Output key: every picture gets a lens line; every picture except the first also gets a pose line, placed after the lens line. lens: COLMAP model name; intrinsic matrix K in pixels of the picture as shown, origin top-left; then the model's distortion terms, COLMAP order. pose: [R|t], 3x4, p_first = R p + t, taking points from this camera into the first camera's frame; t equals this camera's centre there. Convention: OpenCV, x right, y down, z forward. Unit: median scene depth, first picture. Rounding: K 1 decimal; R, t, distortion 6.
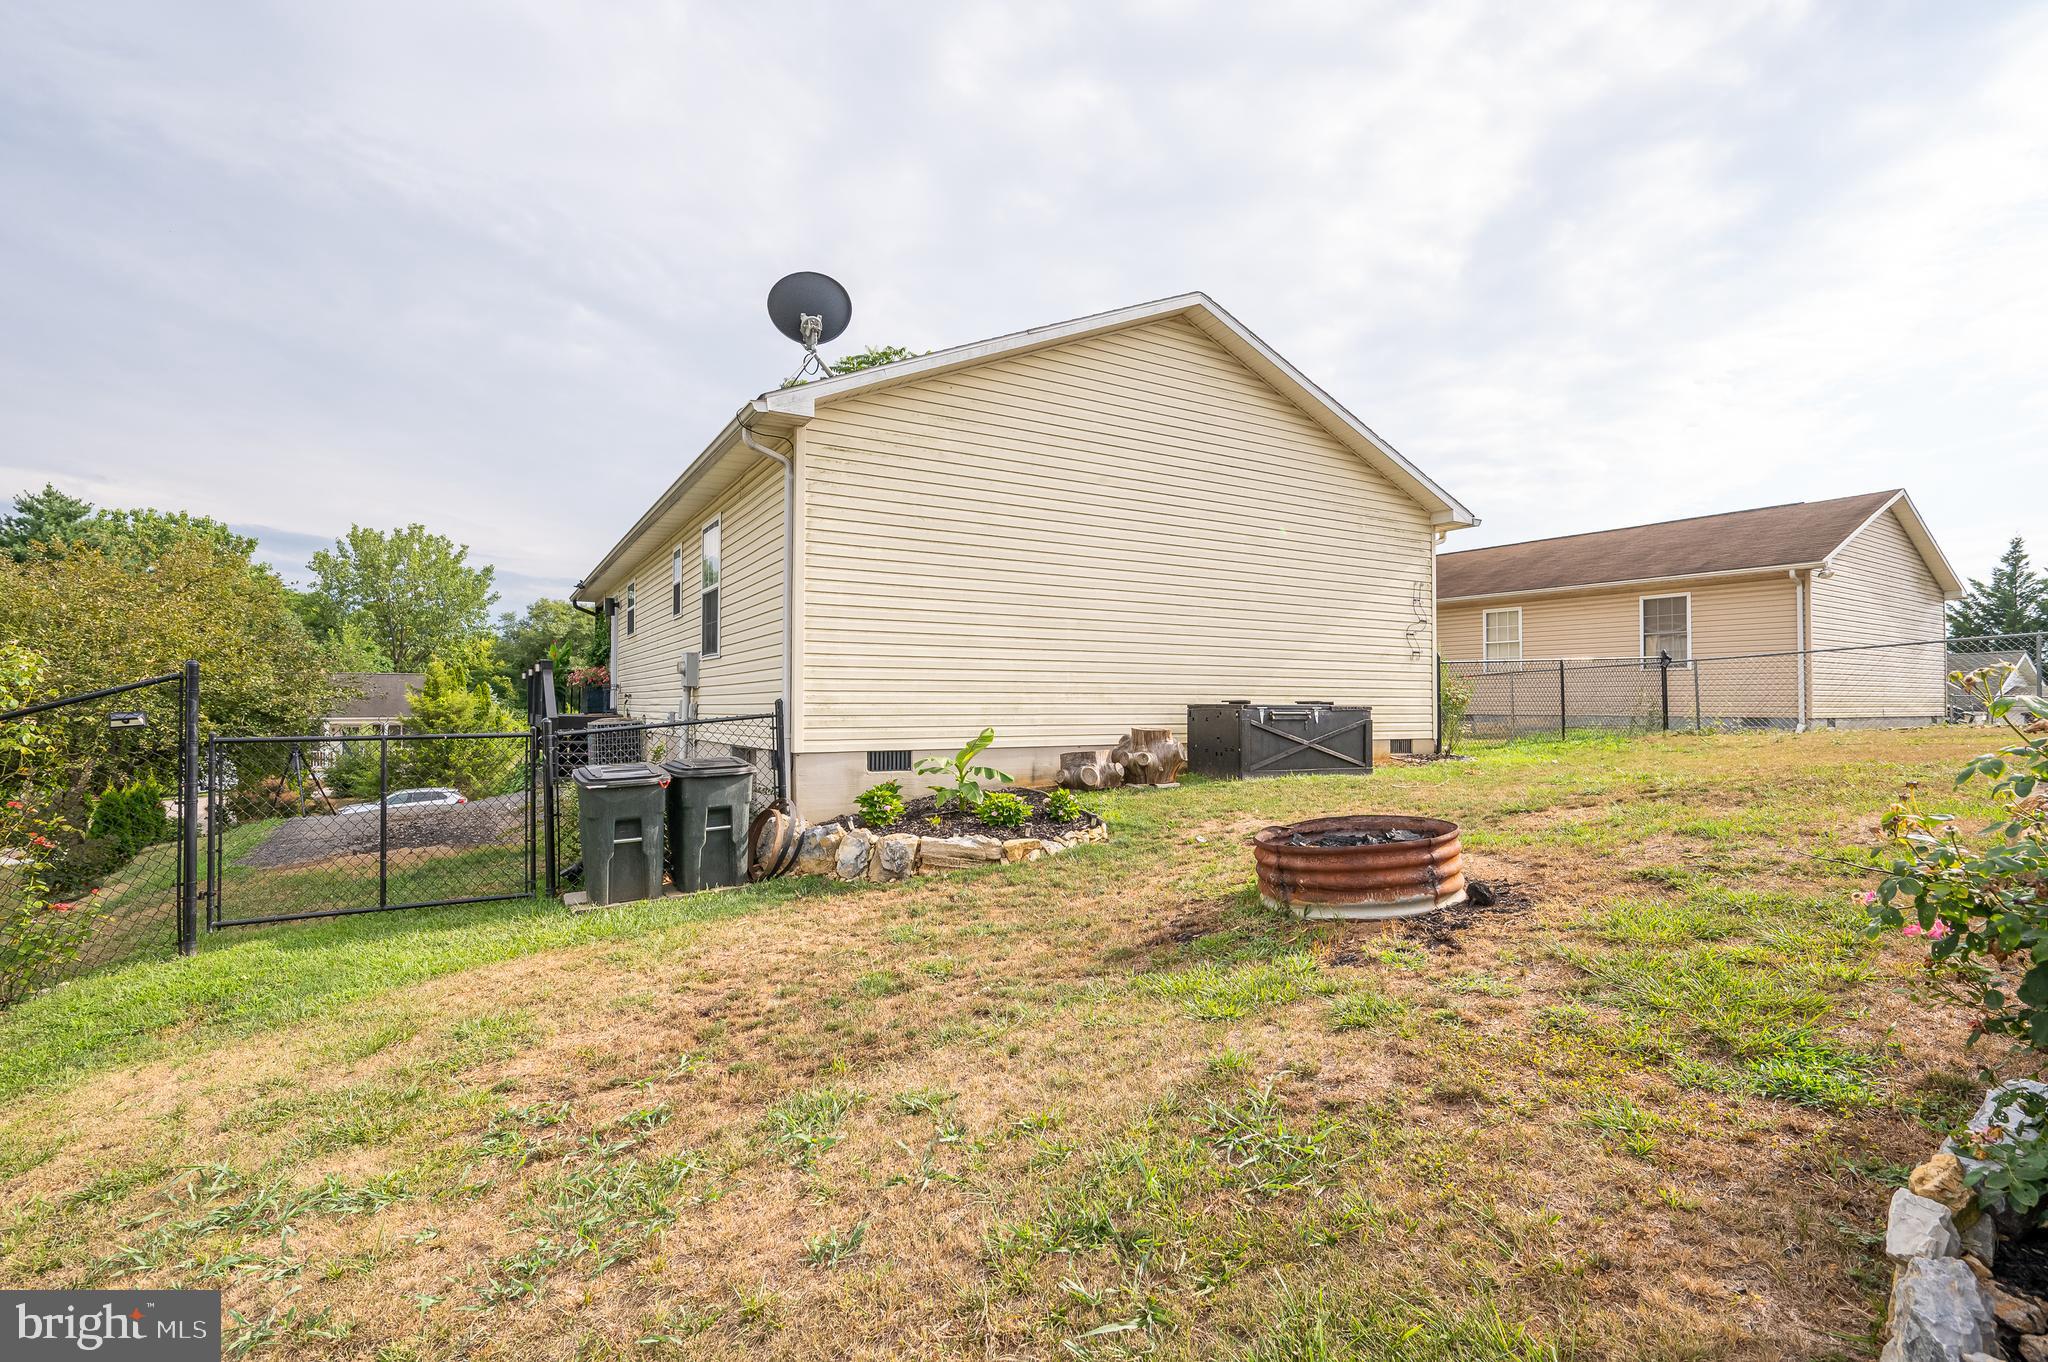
lens RADIAL K [[930.2, 0, 1027.1], [0, 930.2, 692.3], [0, 0, 1]] dist [-0.001124, 0.000185]
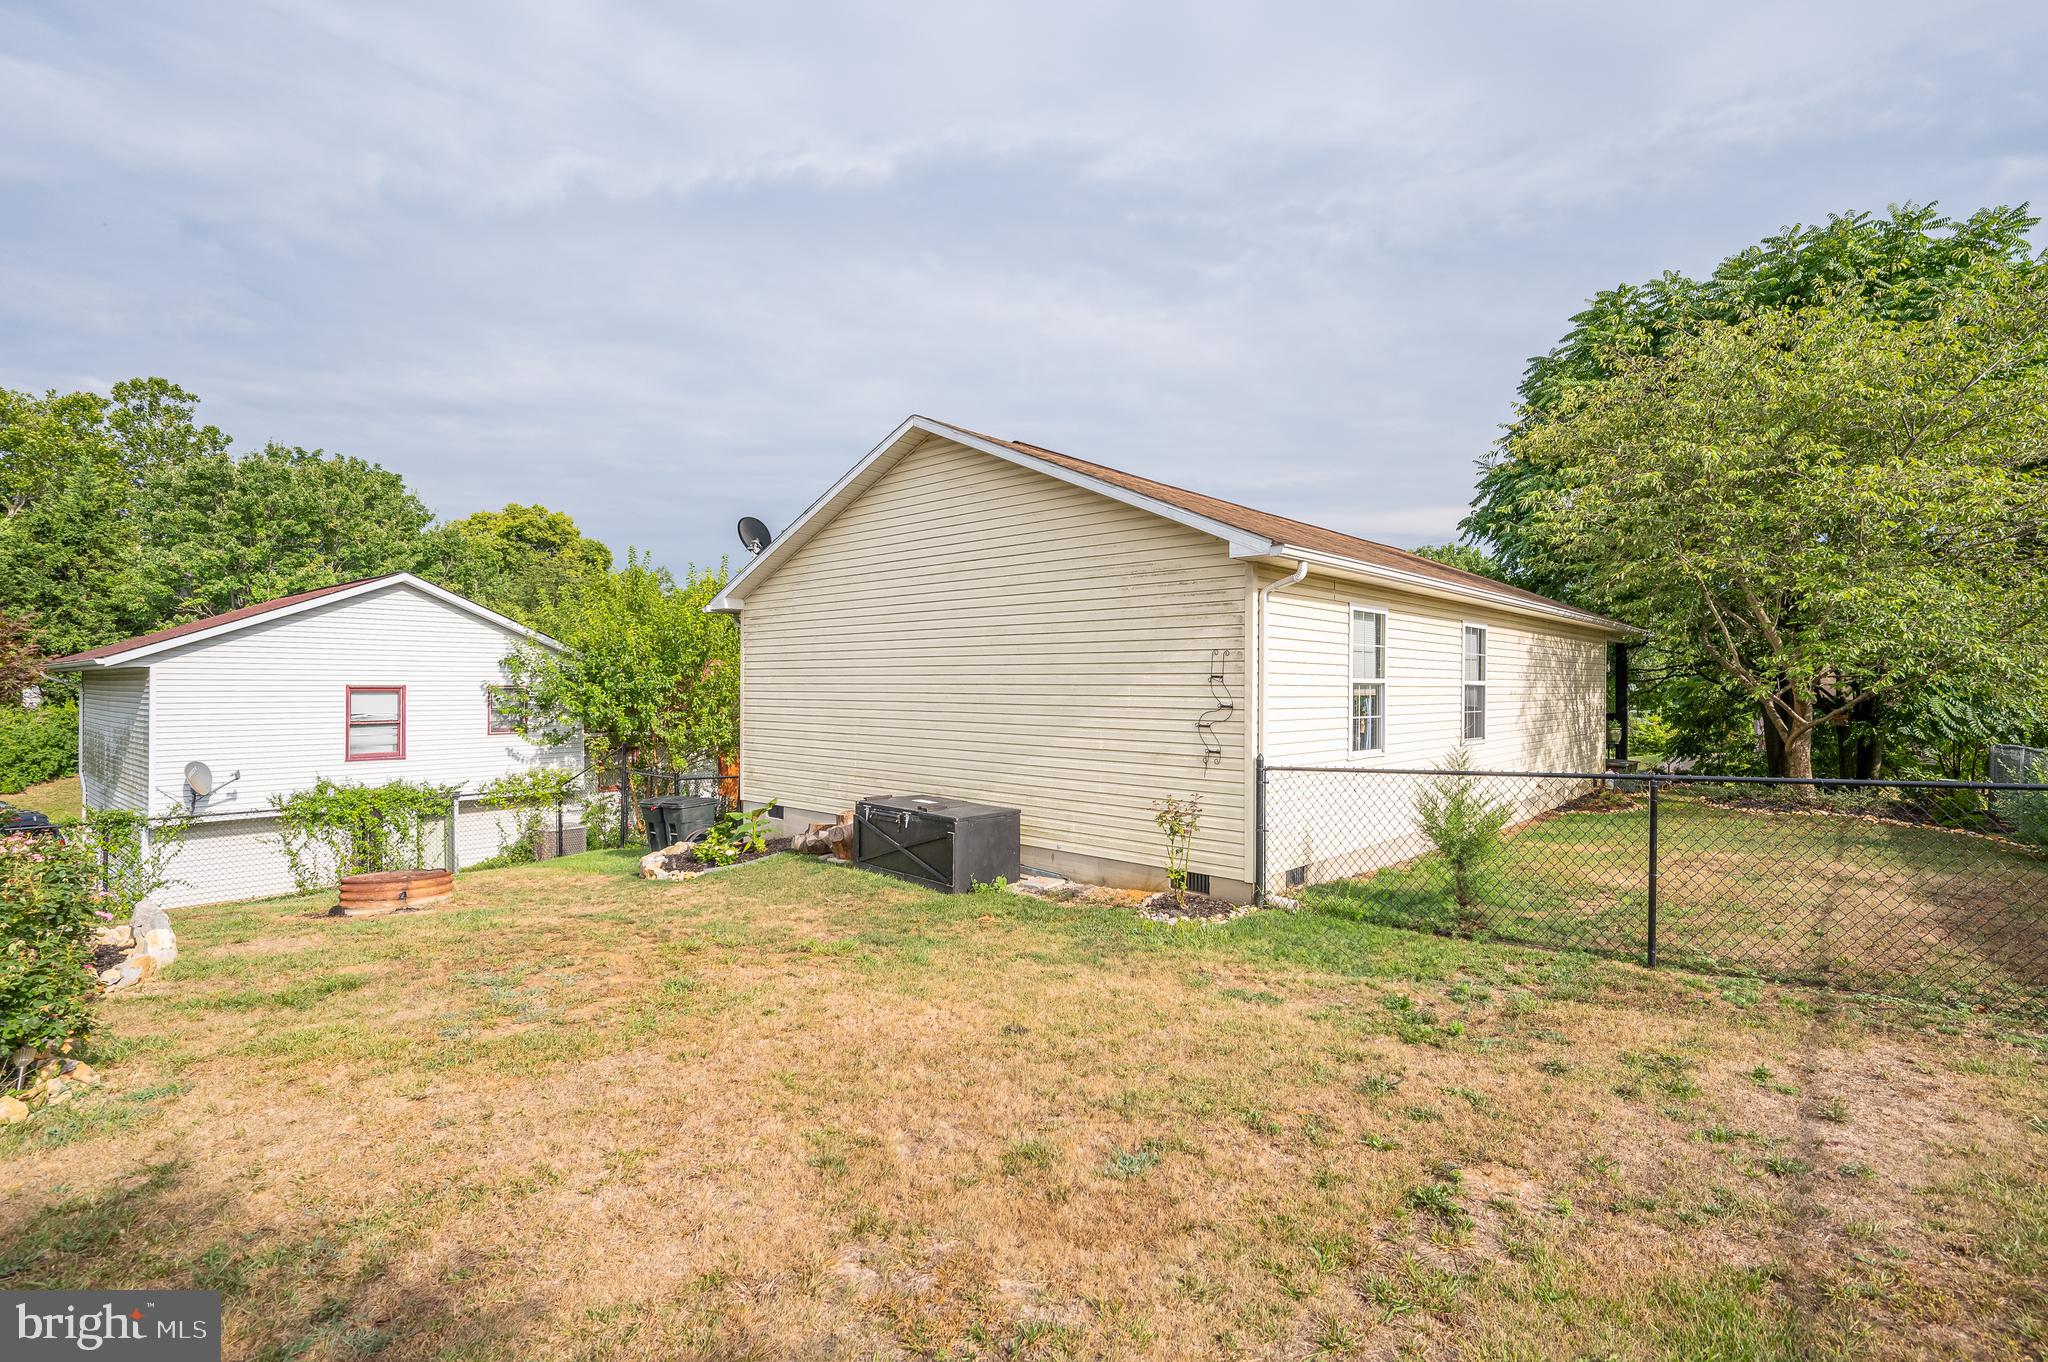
lens RADIAL K [[930.2, 0, 1027.1], [0, 930.2, 692.3], [0, 0, 1]] dist [-0.001124, 0.000185]
pose [[0.315786, 0.002047, -0.948828, 1.049358], [0.012696, 0.999899, 0.006383, -0.095251], [0.948745, -0.014062, 0.315729, 0.655971]]
